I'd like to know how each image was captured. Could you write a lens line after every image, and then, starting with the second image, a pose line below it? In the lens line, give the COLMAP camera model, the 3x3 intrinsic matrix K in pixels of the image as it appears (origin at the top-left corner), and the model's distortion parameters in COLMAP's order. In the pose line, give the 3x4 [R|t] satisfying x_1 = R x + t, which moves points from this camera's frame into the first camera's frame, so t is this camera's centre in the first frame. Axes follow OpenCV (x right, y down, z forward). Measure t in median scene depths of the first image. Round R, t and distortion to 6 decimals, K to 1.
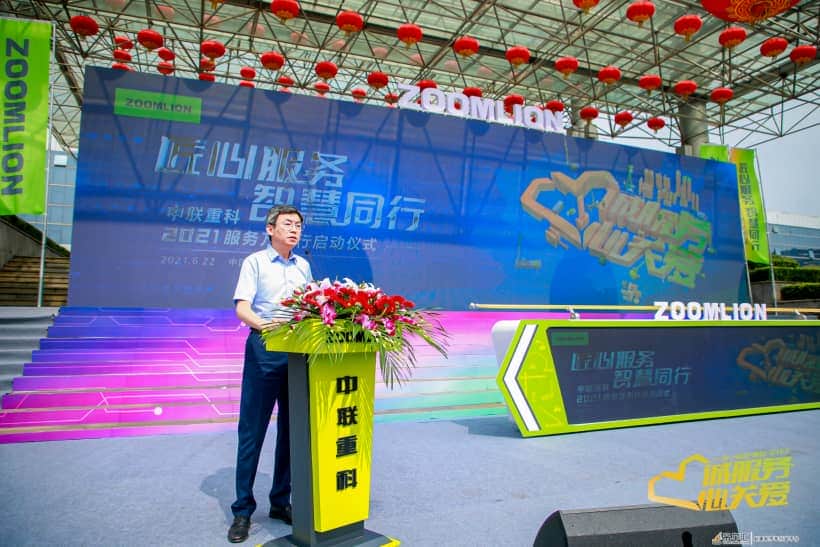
lens RADIAL K [[580.0, 0, 409.7], [0, 580.0, 267.1], [0, 0, 1]] dist [-0.057615, 0.002026]
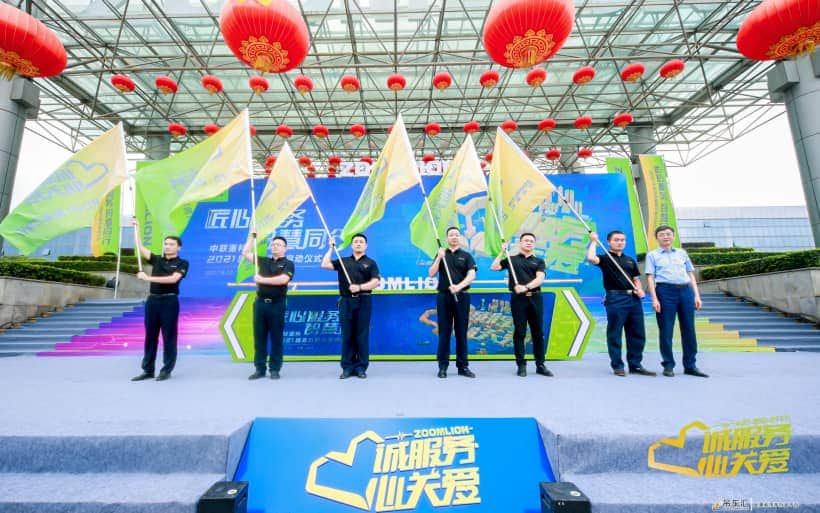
lens RADIAL K [[352.3, 0, 390.2], [0, 352.3, 262.4], [0, 0, 1]] dist [0.009078, -0.000532]
pose [[0.917398, -0.070285, -0.391716, 0.828082], [0.050221, 0.996858, -0.061247, 0.074982], [0.394790, 0.036516, 0.918045, 0.182495]]
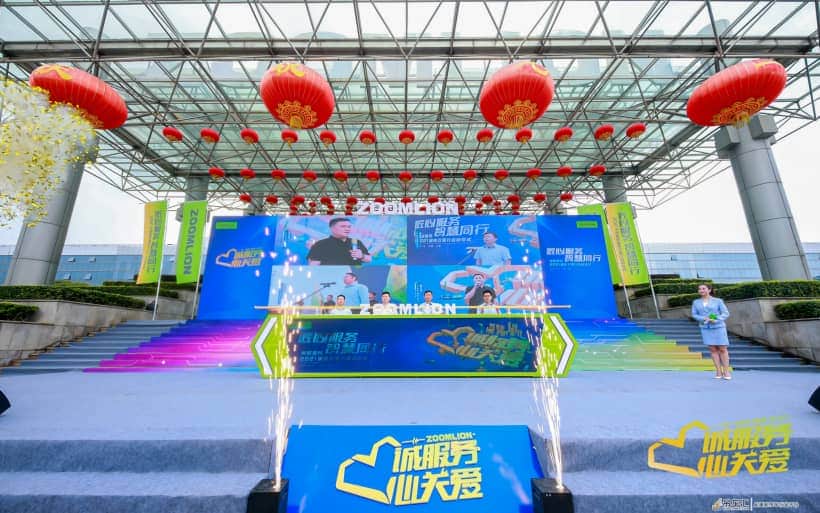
lens RADIAL K [[314.7, 0, 403.2], [0, 314.7, 266.6], [0, 0, 1]] dist [0.007286, -0.000549]
pose [[0.924824, -0.088156, -0.370040, 0.830994], [0.043058, 0.990784, -0.128426, 0.069613], [0.377951, 0.102839, 0.920096, 0.148206]]
